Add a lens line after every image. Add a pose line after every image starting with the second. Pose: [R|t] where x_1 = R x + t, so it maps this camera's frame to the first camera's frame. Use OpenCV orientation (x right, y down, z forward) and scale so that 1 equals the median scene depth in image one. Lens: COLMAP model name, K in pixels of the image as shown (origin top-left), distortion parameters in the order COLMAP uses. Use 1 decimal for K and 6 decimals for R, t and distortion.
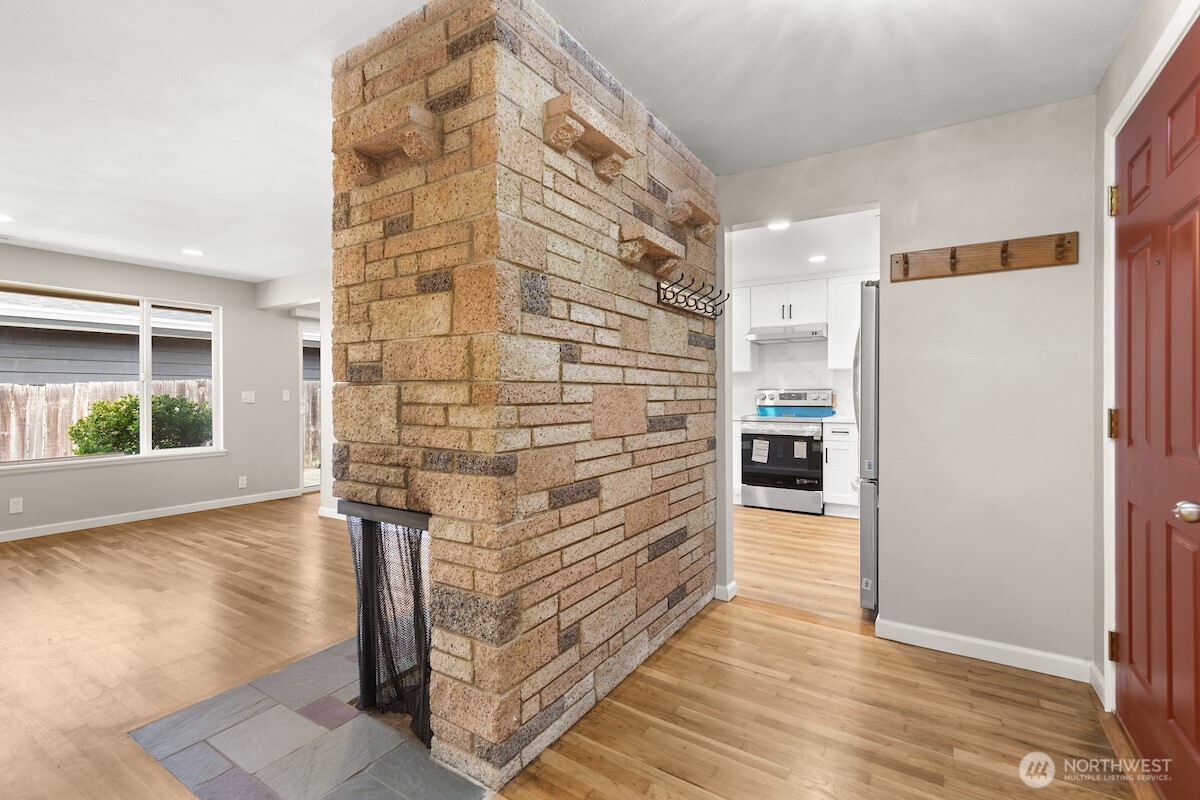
lens RADIAL K [[537.3, 0, 598.9], [0, 537.3, 397.0], [0, 0, 1]] dist [0.010109, 0.000118]
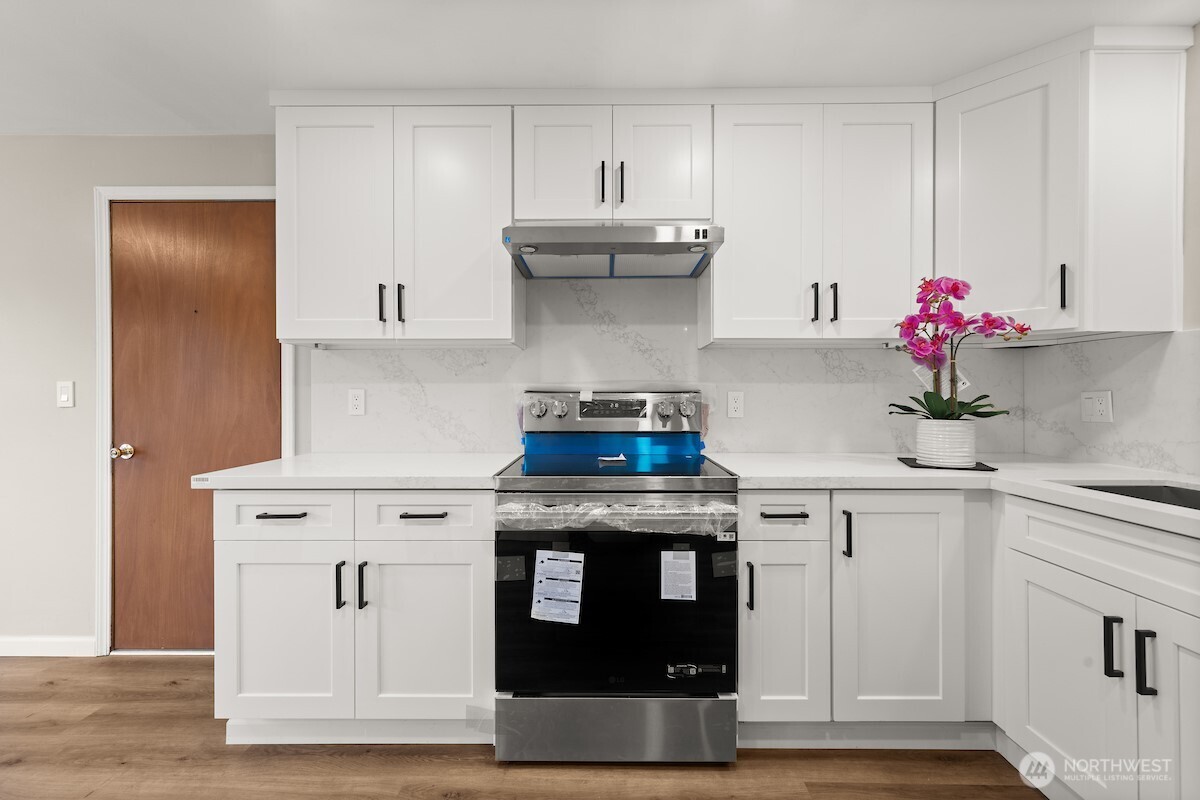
lens RADIAL K [[494.8, 0, 601.5], [0, 494.8, 397.6], [0, 0, 1]] dist [0.005847, 0.000136]
pose [[0.846369, -0.000353, 0.532596, 0.175751], [0.001228, 0.999998, -0.001289, -0.010075], [-0.532595, 0.001745, 0.846369, 0.777294]]
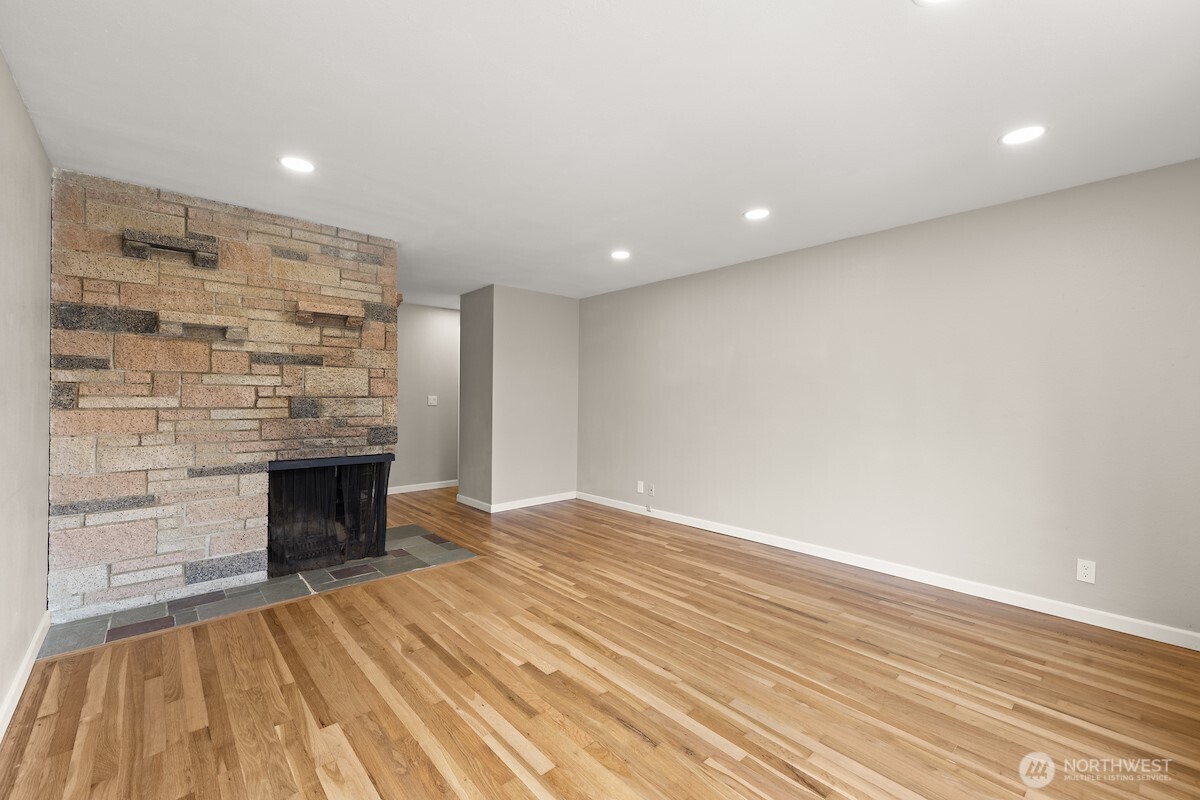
lens RADIAL K [[494.8, 0, 601.5], [0, 494.8, 397.6], [0, 0, 1]] dist [0.005847, 0.000136]
pose [[-0.966039, -0.002108, 0.258388, -0.677024], [-0.001624, 0.999997, 0.002086, -0.011060], [-0.258392, 0.001596, -0.966039, 1.023859]]
